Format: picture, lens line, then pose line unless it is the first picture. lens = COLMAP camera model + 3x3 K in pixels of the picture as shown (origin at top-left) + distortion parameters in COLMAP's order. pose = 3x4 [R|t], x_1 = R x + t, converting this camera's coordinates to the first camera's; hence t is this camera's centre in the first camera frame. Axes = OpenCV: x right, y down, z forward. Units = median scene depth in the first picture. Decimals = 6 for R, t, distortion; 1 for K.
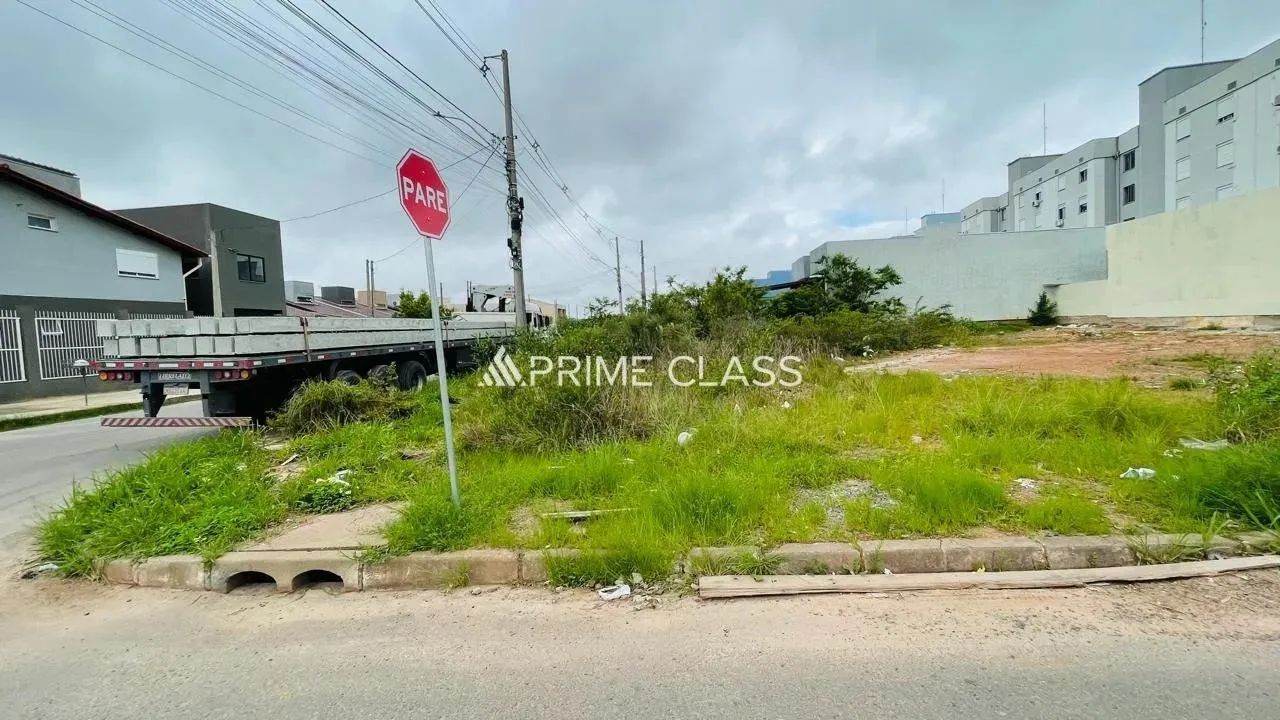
lens RADIAL K [[518.3, 0, 640.0], [0, 518.3, 360.0], [0, 0, 1]] dist [-0.003074, 0.000176]
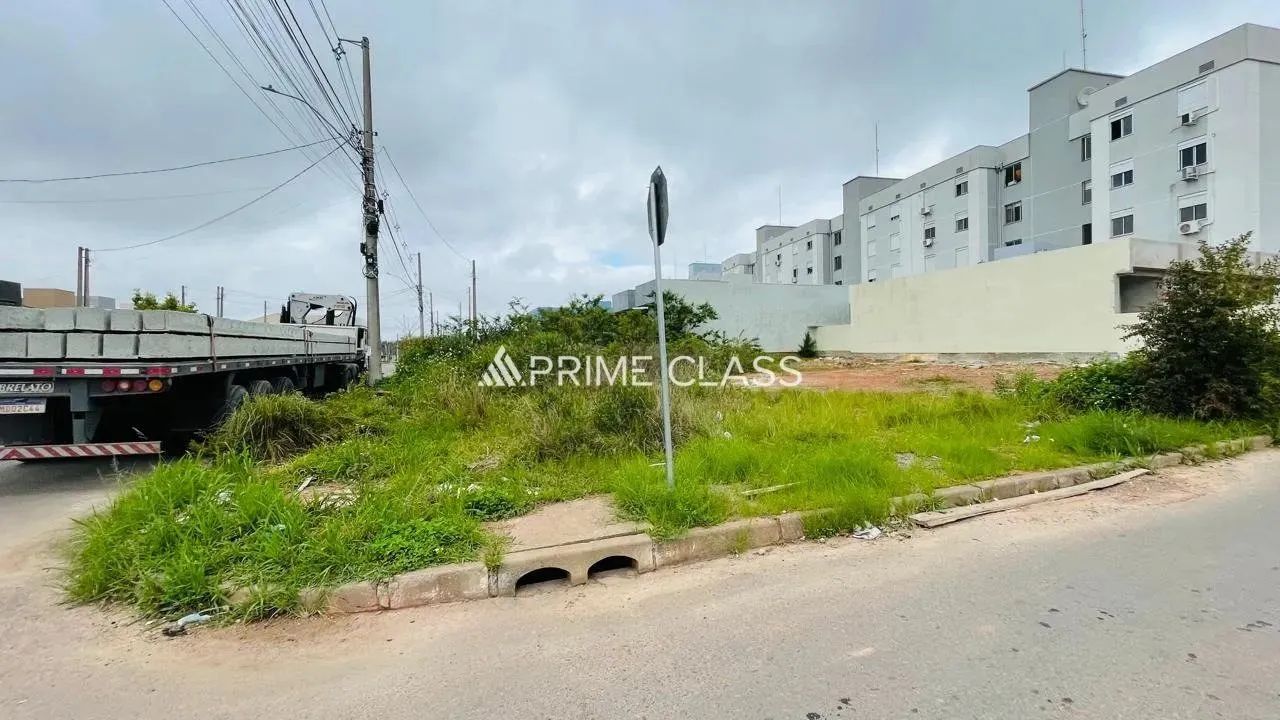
lens RADIAL K [[518.3, 0, 640.0], [0, 518.3, 360.0], [0, 0, 1]] dist [-0.003074, 0.000176]
pose [[0.908983, 0.023449, 0.416172, -0.293571], [-0.000834, 0.998517, -0.054439, 0.021565], [-0.416832, 0.049137, 0.907655, 0.008647]]
